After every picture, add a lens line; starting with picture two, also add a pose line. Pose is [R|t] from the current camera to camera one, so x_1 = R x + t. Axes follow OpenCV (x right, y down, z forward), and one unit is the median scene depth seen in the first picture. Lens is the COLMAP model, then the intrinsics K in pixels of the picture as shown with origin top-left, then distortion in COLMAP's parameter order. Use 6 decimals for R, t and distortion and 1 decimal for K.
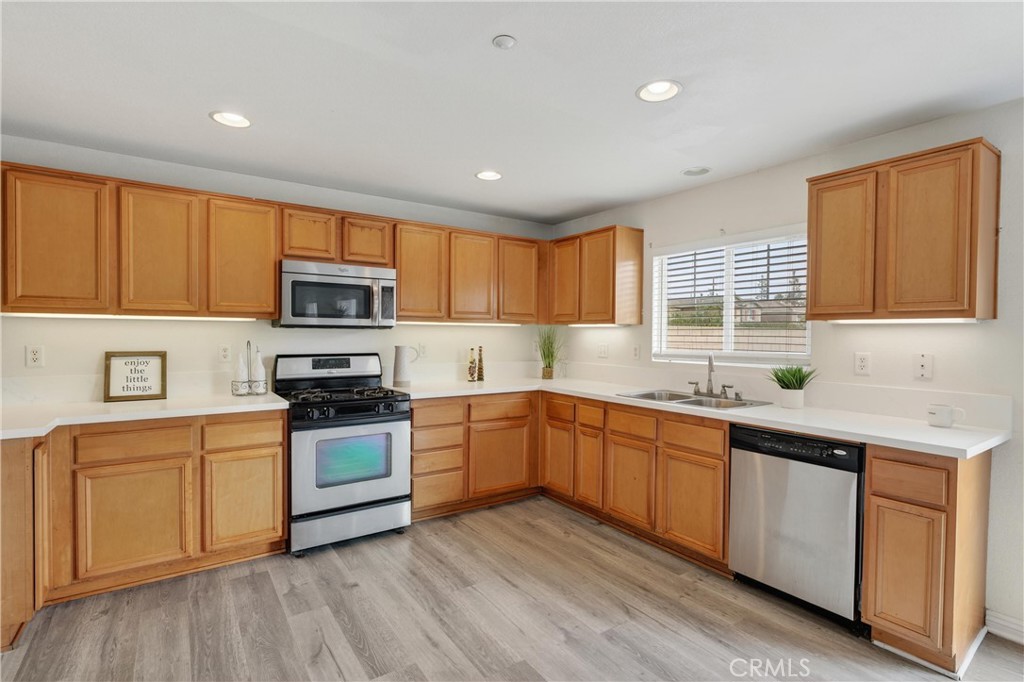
lens RADIAL K [[490.7, 0, 510.9], [0, 490.7, 343.1], [0, 0, 1]] dist [-0.001096, -0.000535]
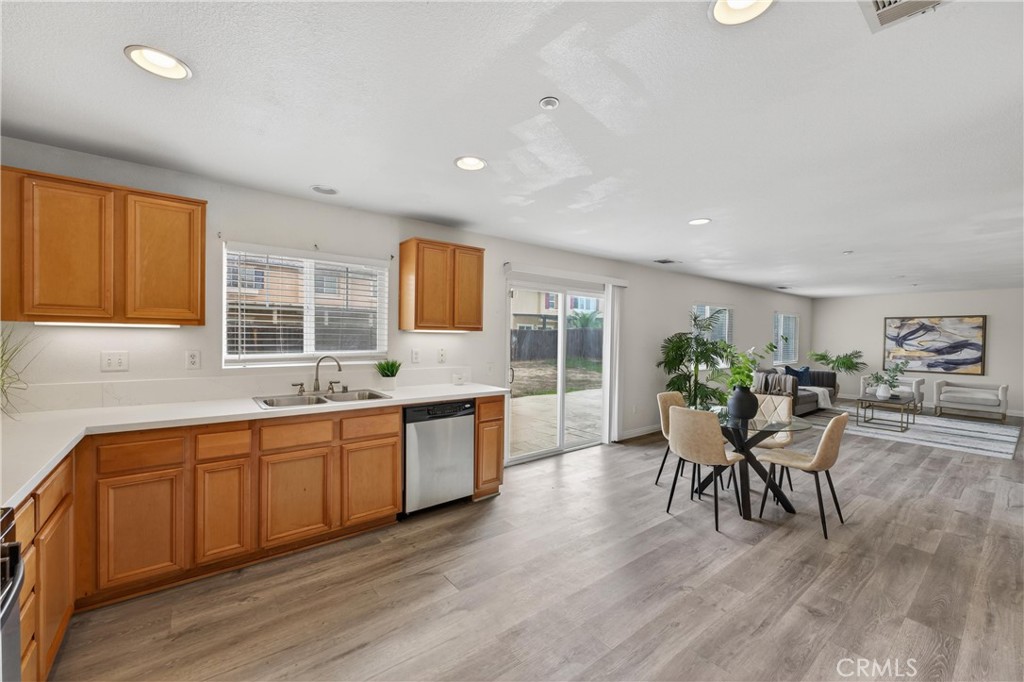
lens RADIAL K [[410.2, 0, 506.4], [0, 410.2, 343.5], [0, 0, 1]] dist [0.001291, -0.000190]
pose [[-0.060609, -0.028998, 0.997740, -0.589060], [0.005600, 0.999552, 0.029391, -0.033388], [-0.998146, 0.007369, -0.060419, 0.678247]]
